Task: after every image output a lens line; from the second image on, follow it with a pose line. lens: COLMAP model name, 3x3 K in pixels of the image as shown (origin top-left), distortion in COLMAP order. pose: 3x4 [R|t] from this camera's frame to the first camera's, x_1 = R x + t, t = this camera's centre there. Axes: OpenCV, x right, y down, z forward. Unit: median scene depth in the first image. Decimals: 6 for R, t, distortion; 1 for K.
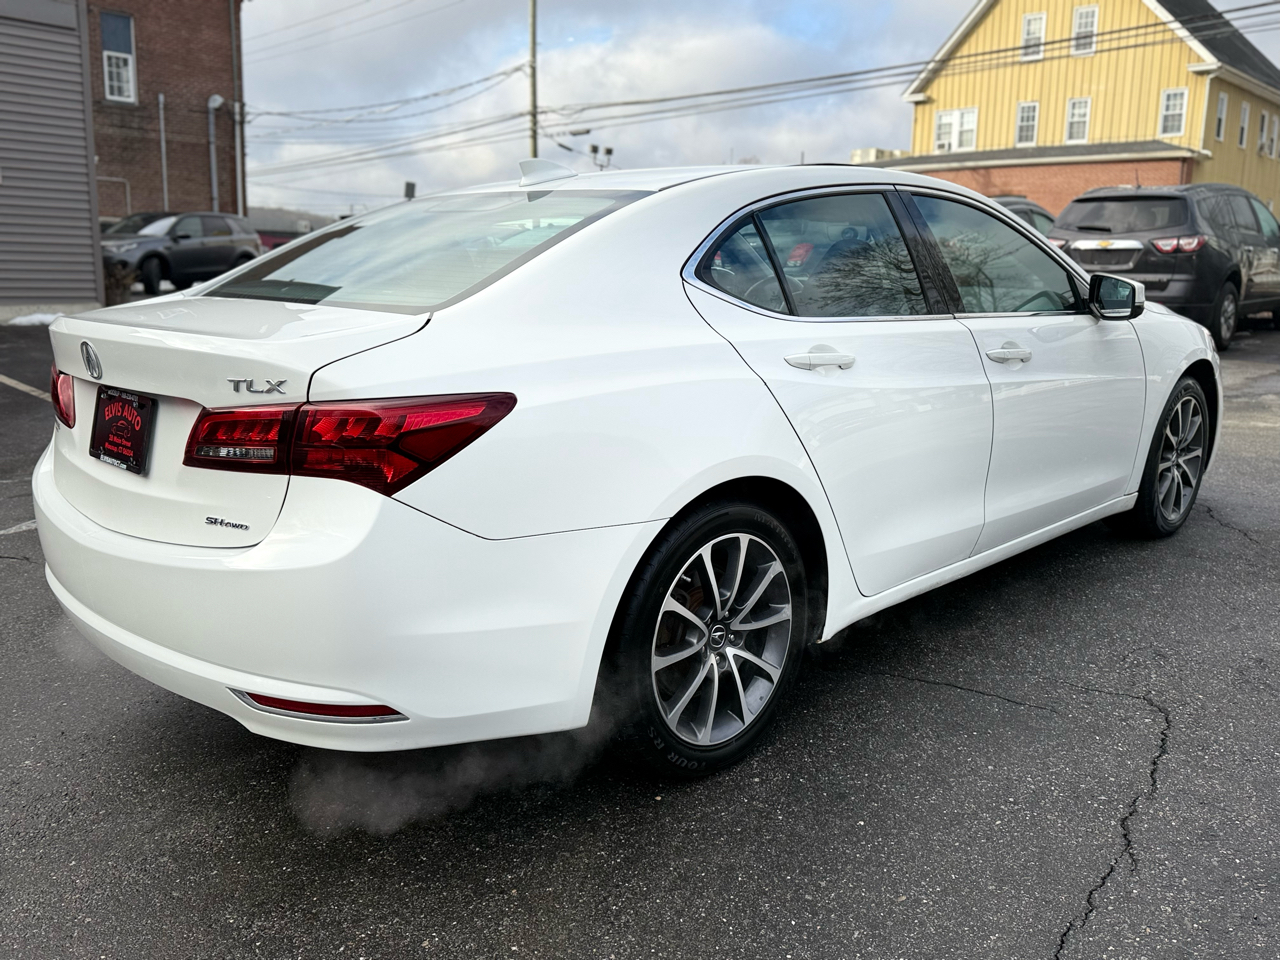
lens RADIAL K [[1094.1, 0, 626.9], [0, 1094.1, 490.7], [0, 0, 1]] dist [0.058127, -0.093852]
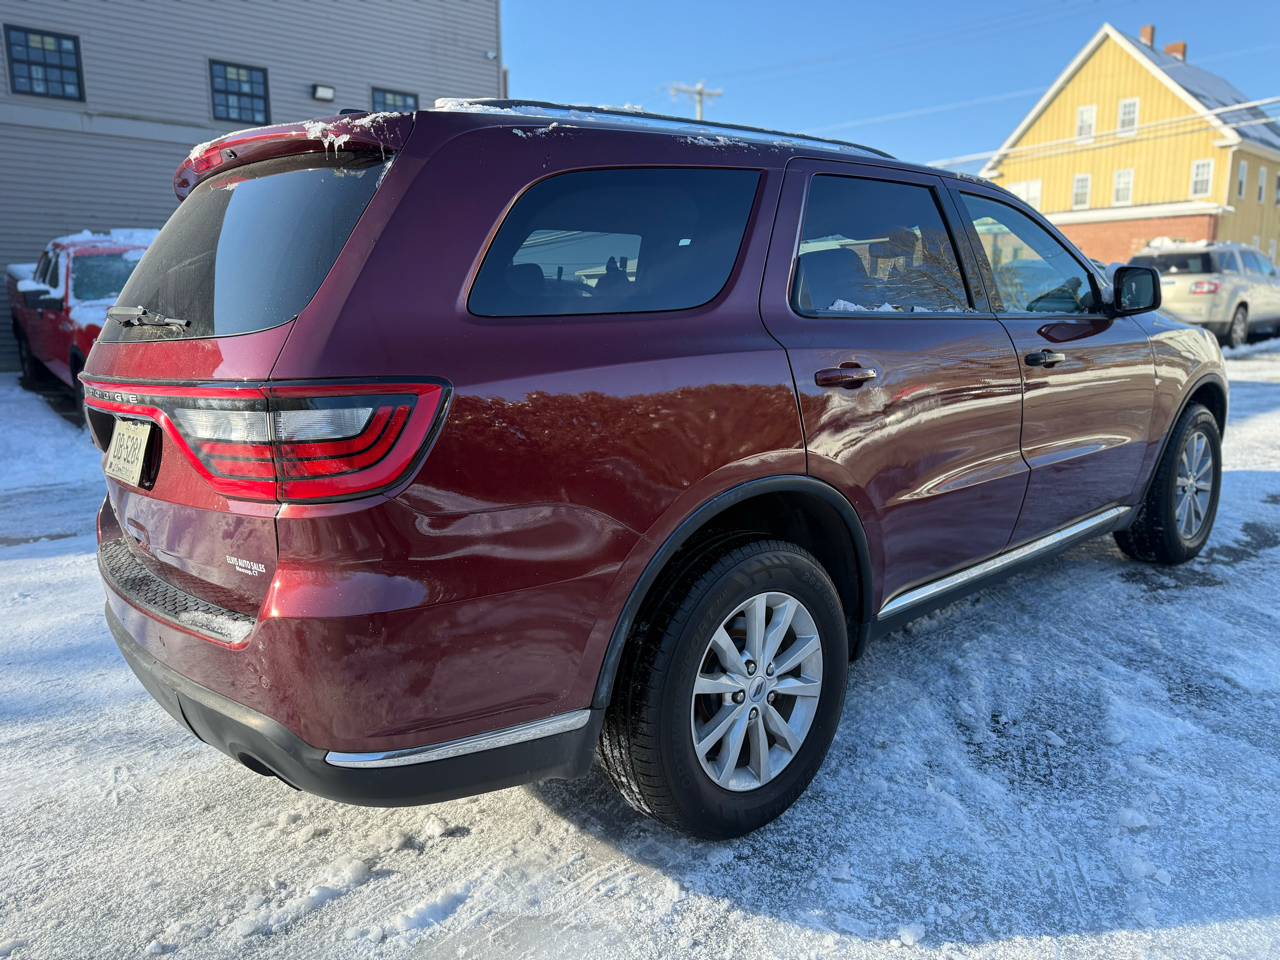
lens RADIAL K [[897.8, 0, 623.7], [0, 897.8, 477.9], [0, 0, 1]] dist [0.017348, -0.016686]
pose [[0.993138, -0.009729, -0.116541, -0.067421], [0.007529, 0.999785, -0.019306, 0.028163], [0.116704, 0.018296, 0.992998, -0.141390]]
